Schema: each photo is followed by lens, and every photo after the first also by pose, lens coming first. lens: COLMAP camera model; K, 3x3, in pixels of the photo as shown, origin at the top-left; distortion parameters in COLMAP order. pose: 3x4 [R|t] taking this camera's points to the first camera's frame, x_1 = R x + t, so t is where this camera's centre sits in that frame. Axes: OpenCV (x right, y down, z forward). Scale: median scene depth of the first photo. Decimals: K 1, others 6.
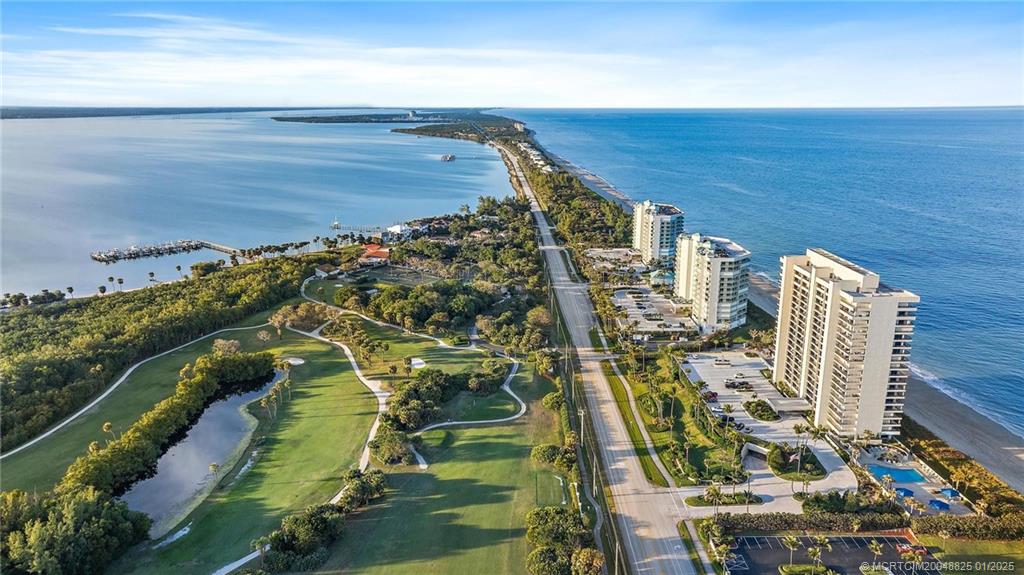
lens RADIAL K [[716.4, 0, 512.0], [0, 716.4, 287.5], [0, 0, 1]] dist [0.029306, -0.000776]
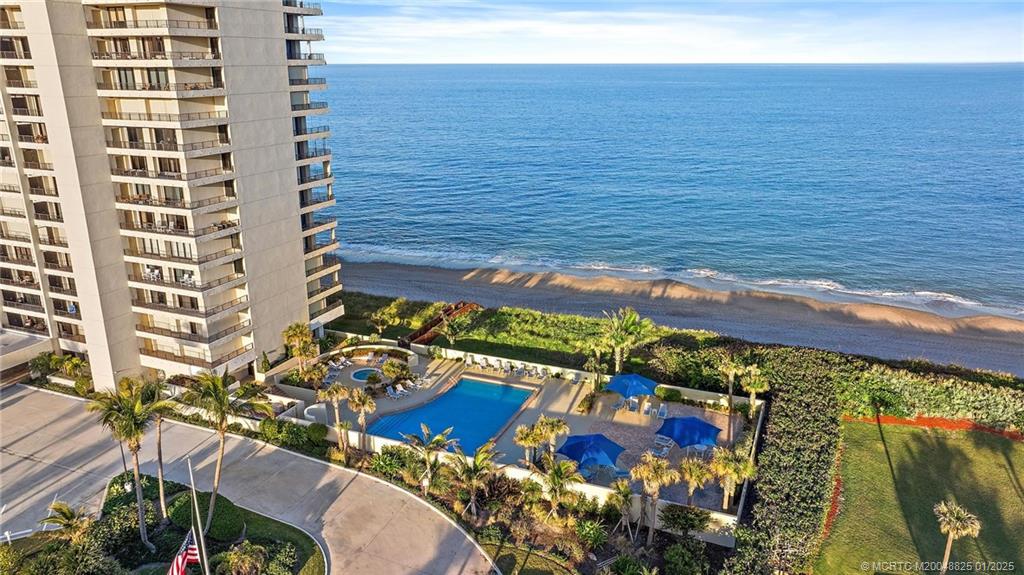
lens RADIAL K [[716.4, 0, 512.0], [0, 716.4, 287.5], [0, 0, 1]] dist [0.029306, -0.000776]
pose [[0.417408, -0.268623, 0.868108, 0.272360], [0.224882, 0.956130, 0.187732, 0.144977], [-0.880454, 0.116861, 0.459504, 0.770386]]
